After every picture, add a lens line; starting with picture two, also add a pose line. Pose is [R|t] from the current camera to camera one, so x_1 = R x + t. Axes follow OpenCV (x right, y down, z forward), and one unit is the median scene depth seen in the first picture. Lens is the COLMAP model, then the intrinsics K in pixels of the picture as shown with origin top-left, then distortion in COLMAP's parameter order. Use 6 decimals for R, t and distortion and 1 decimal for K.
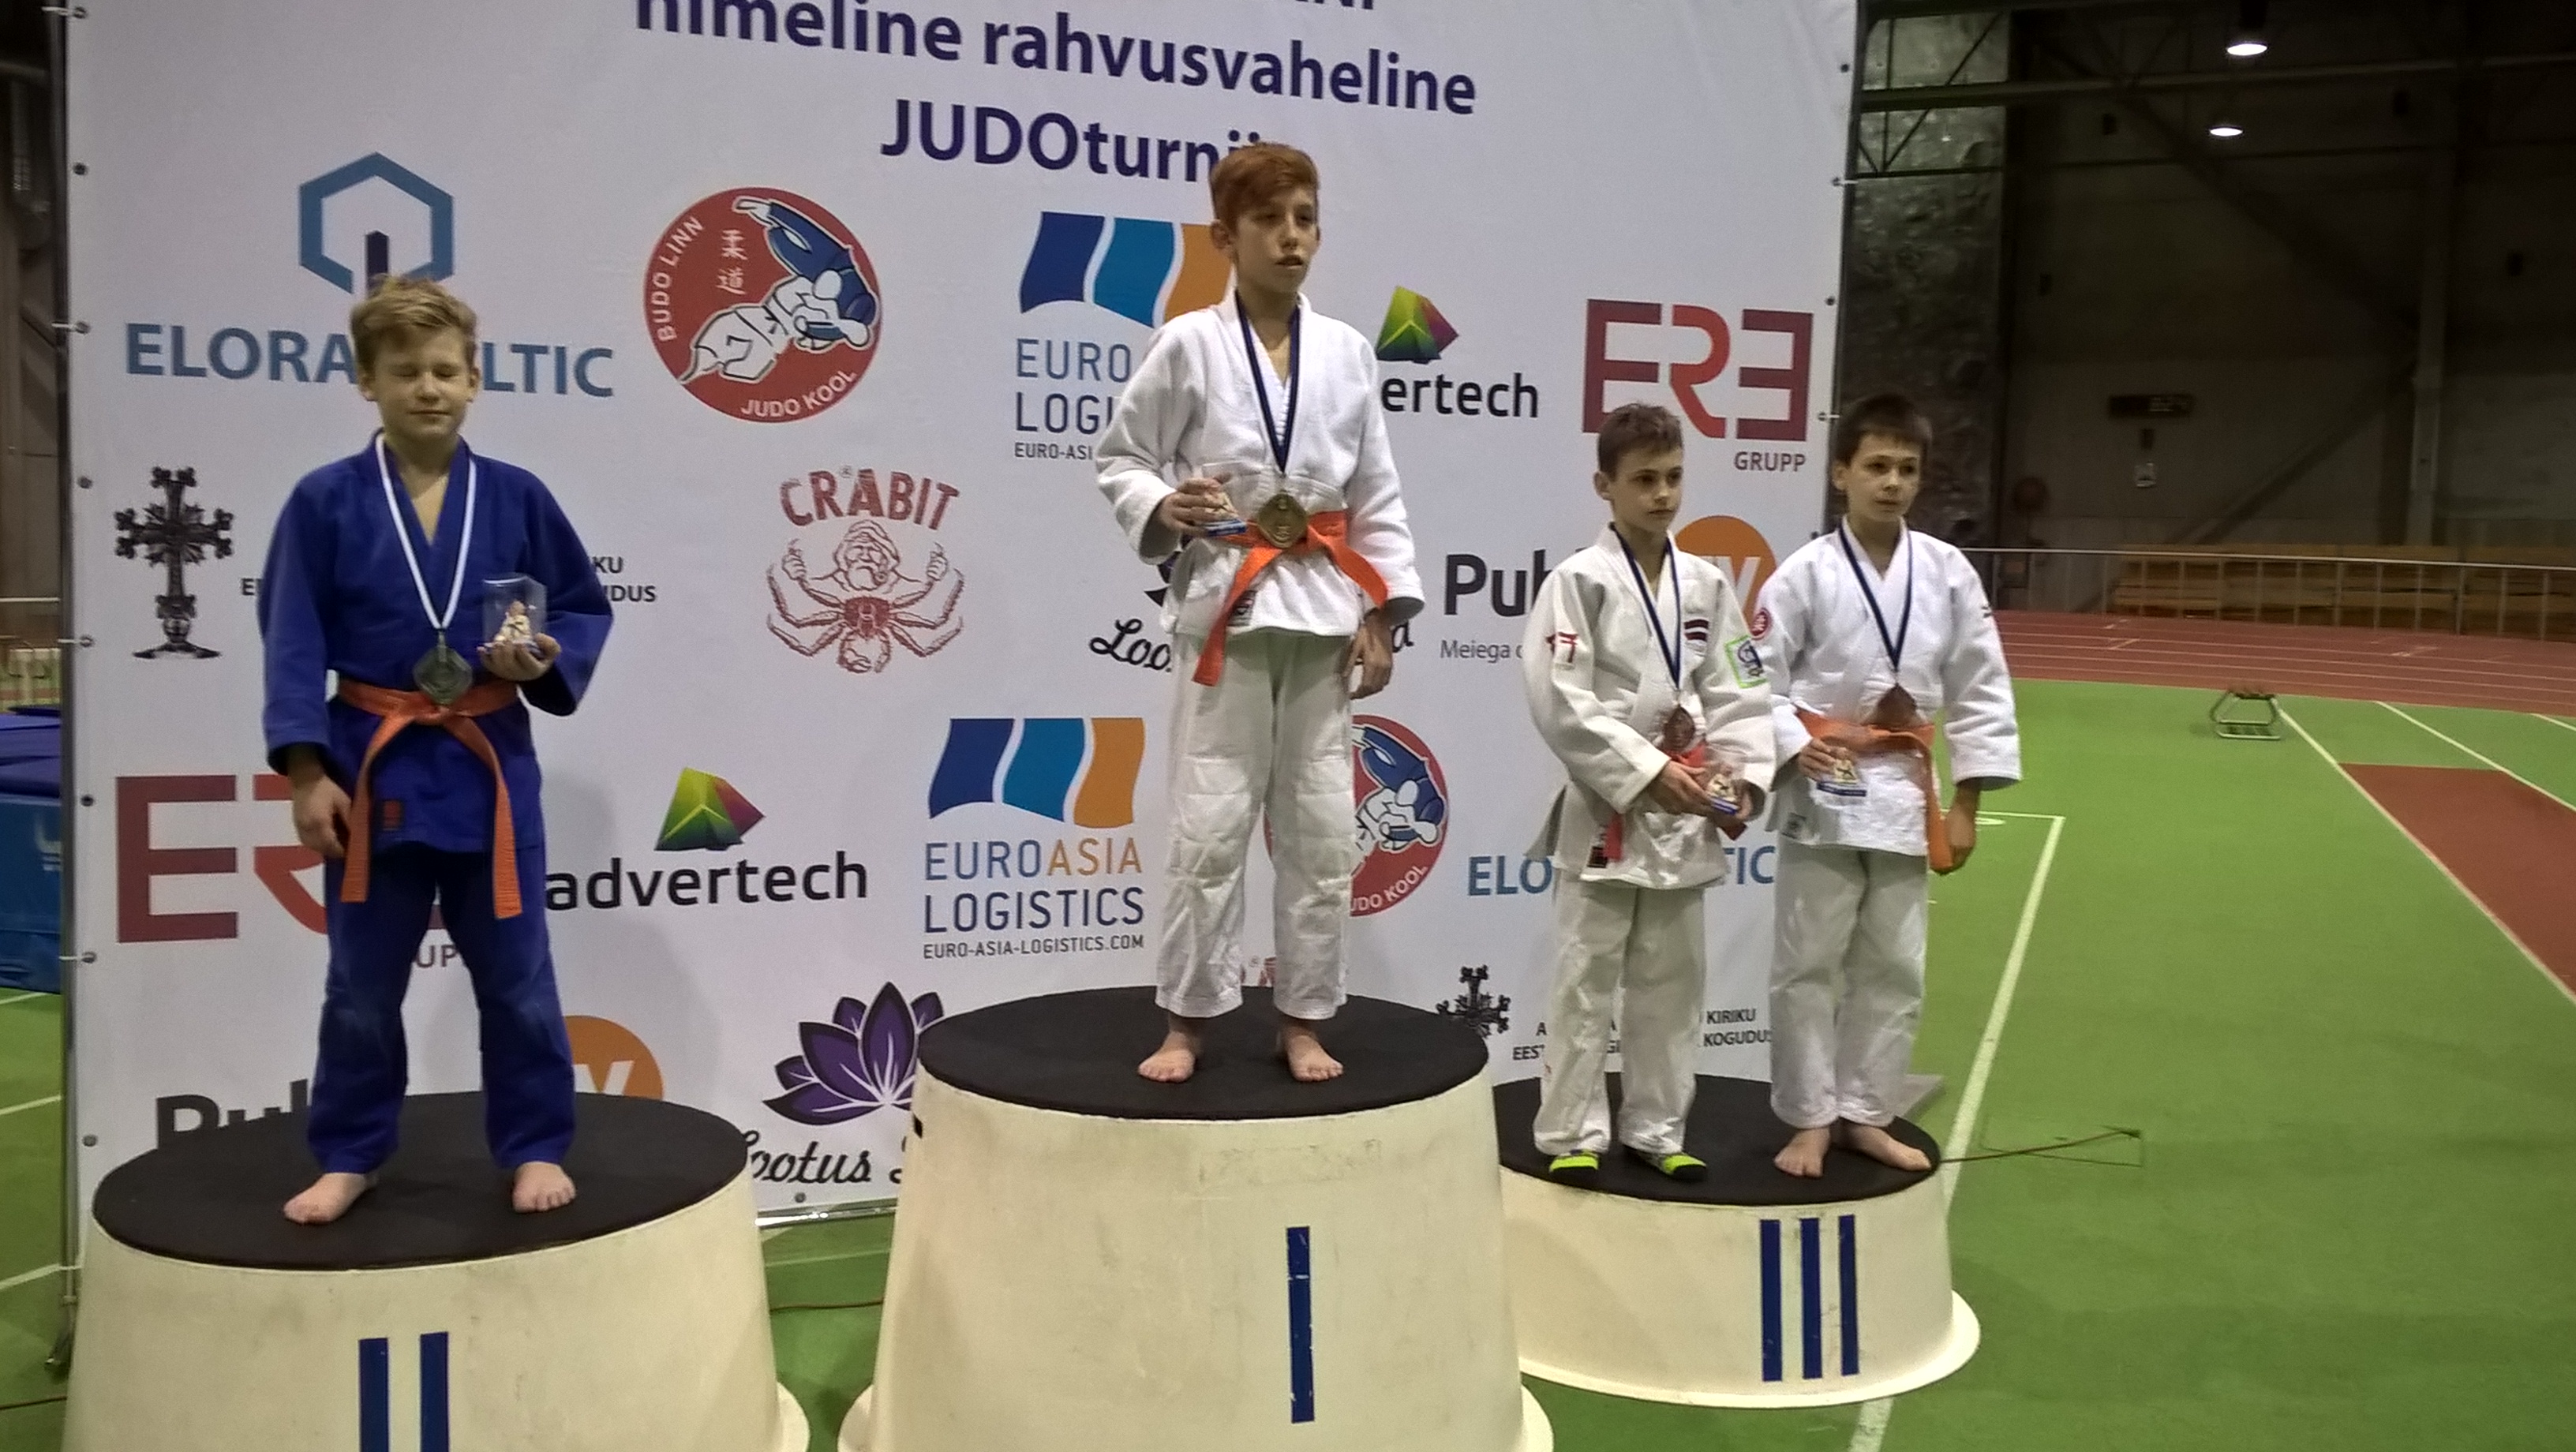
lens RADIAL K [[2473.7, 0, 1348.5], [0, 2473.7, 763.0], [0, 0, 1]] dist [0.166951, -0.310347]
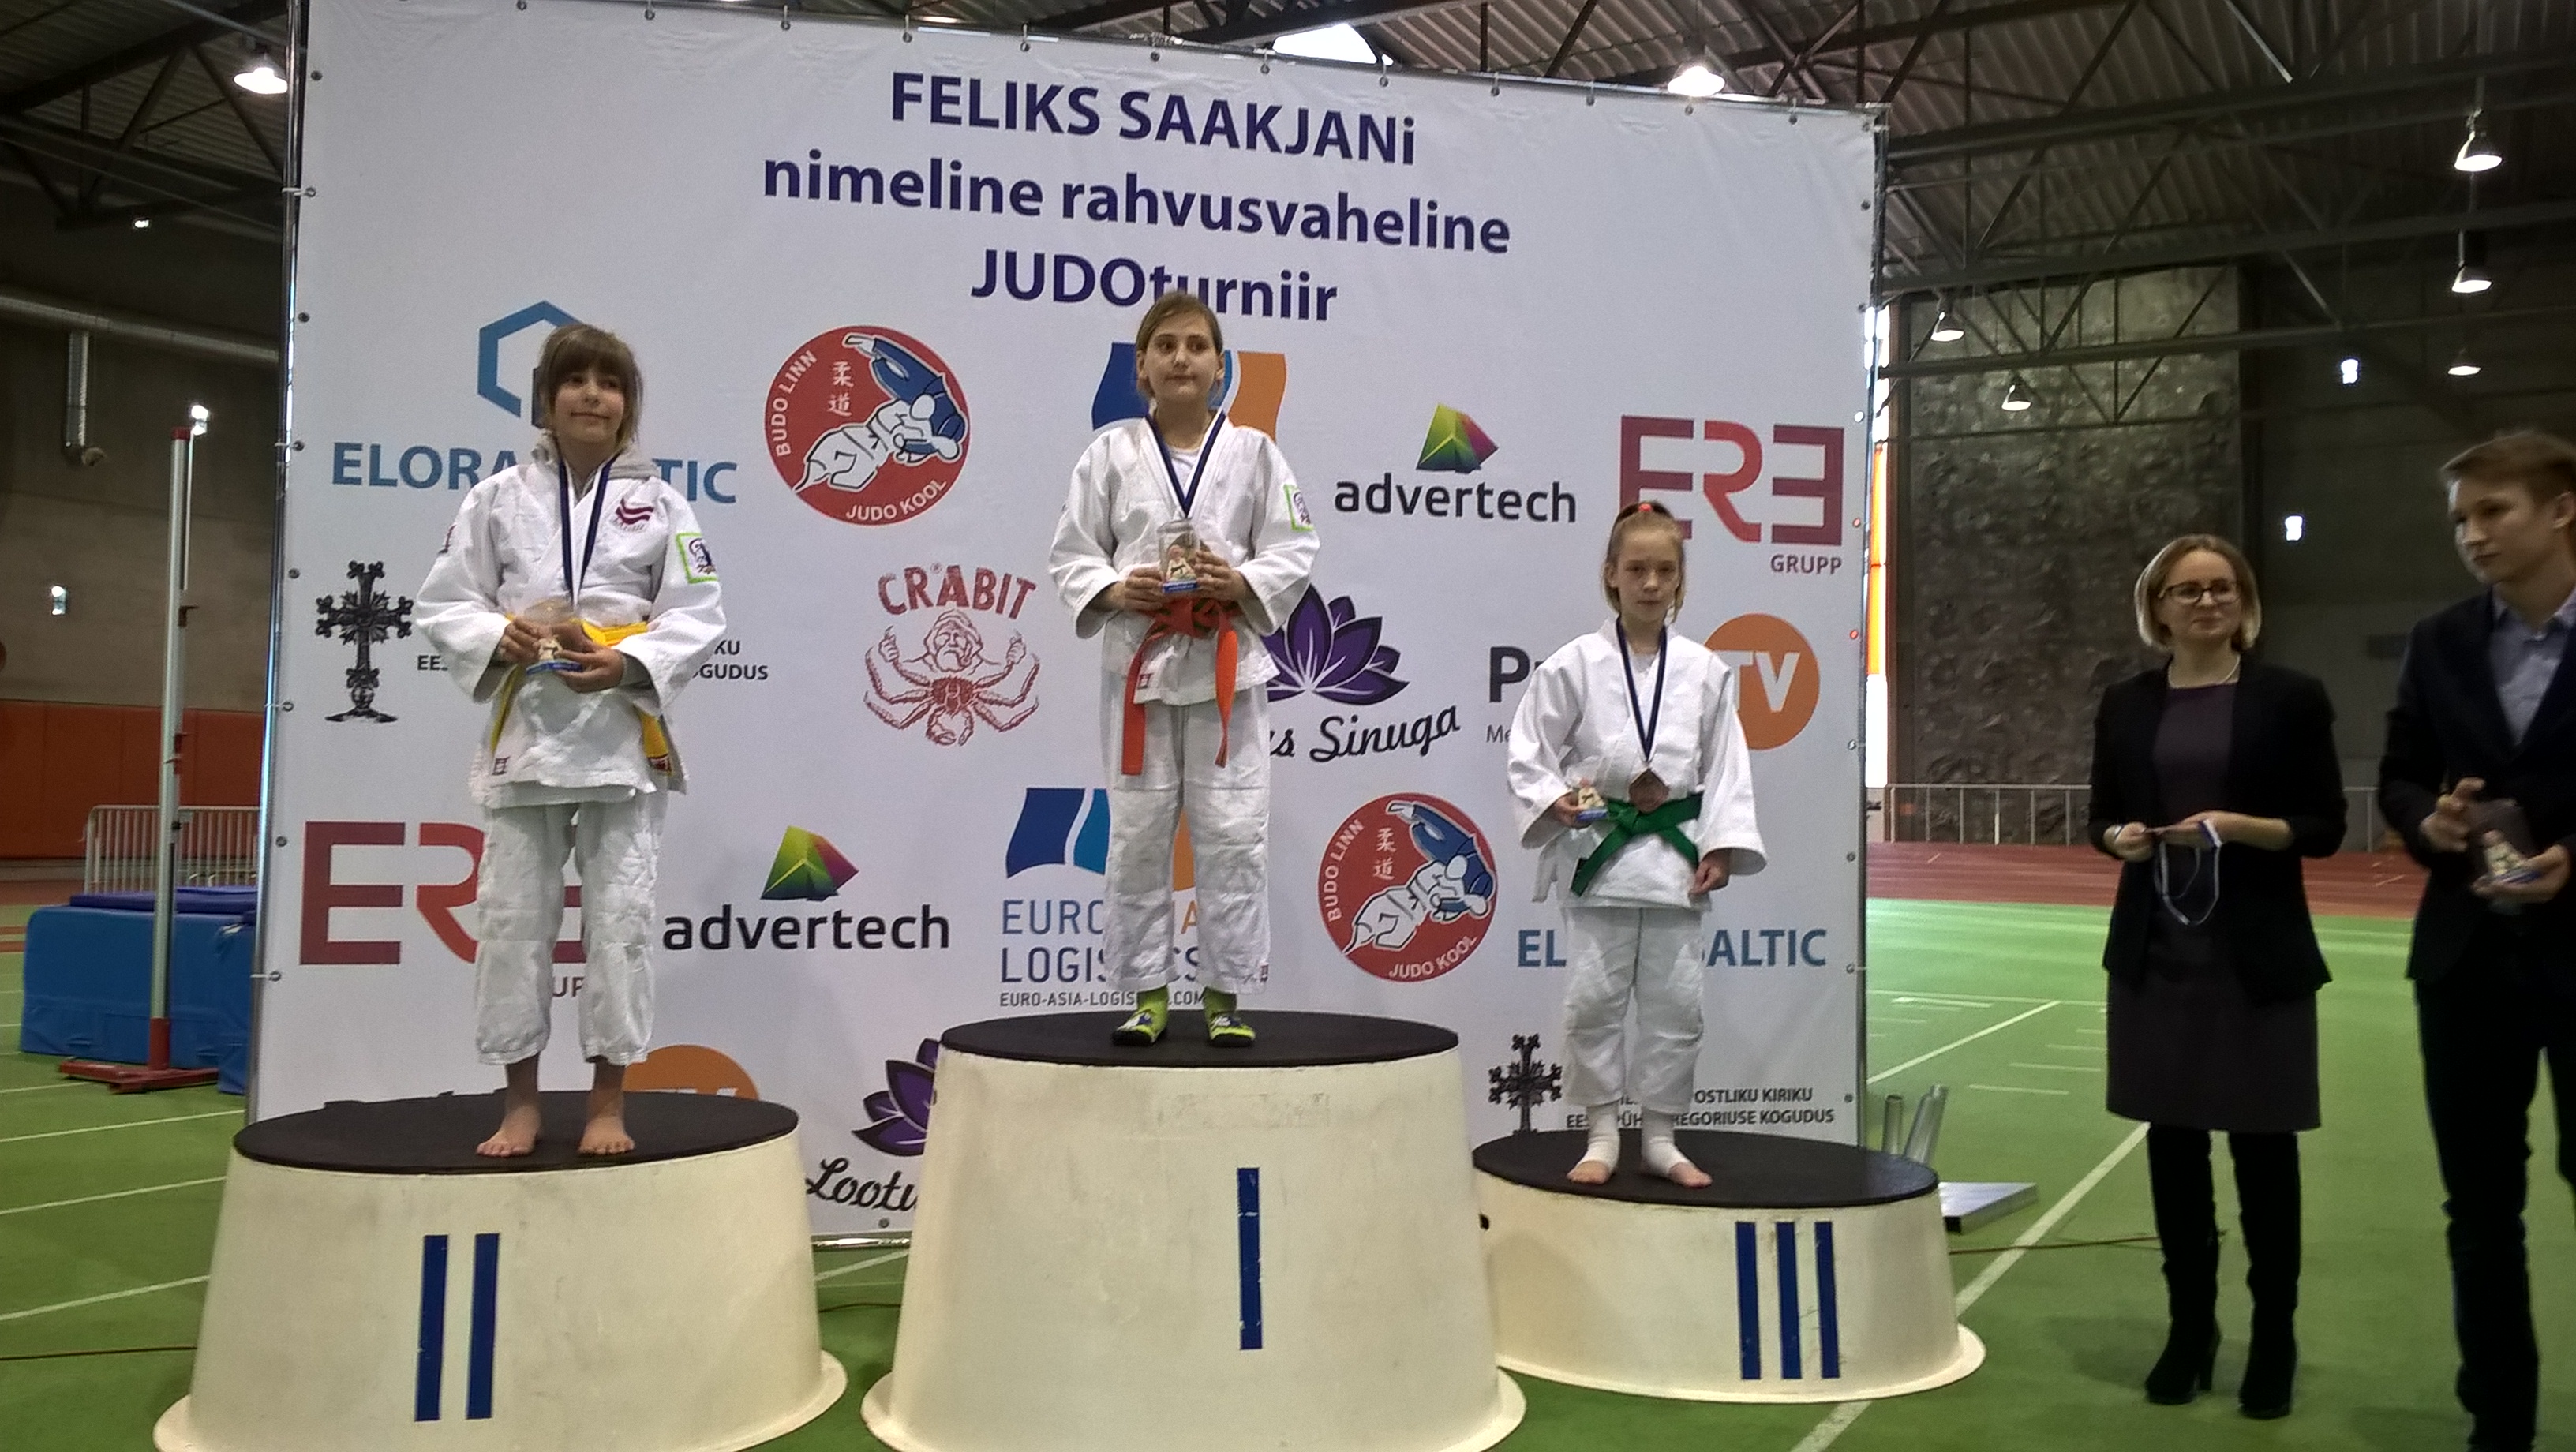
lens RADIAL K [[2417.2, 0, 1288.0], [0, 2417.2, 726.0], [0, 0, 1]] dist [0.172817, -0.420889]
pose [[0.990338, -0.015882, -0.137762, 0.107139], [-0.001856, 0.991813, -0.127685, 0.094415], [0.138662, 0.126707, 0.982201, -0.053535]]
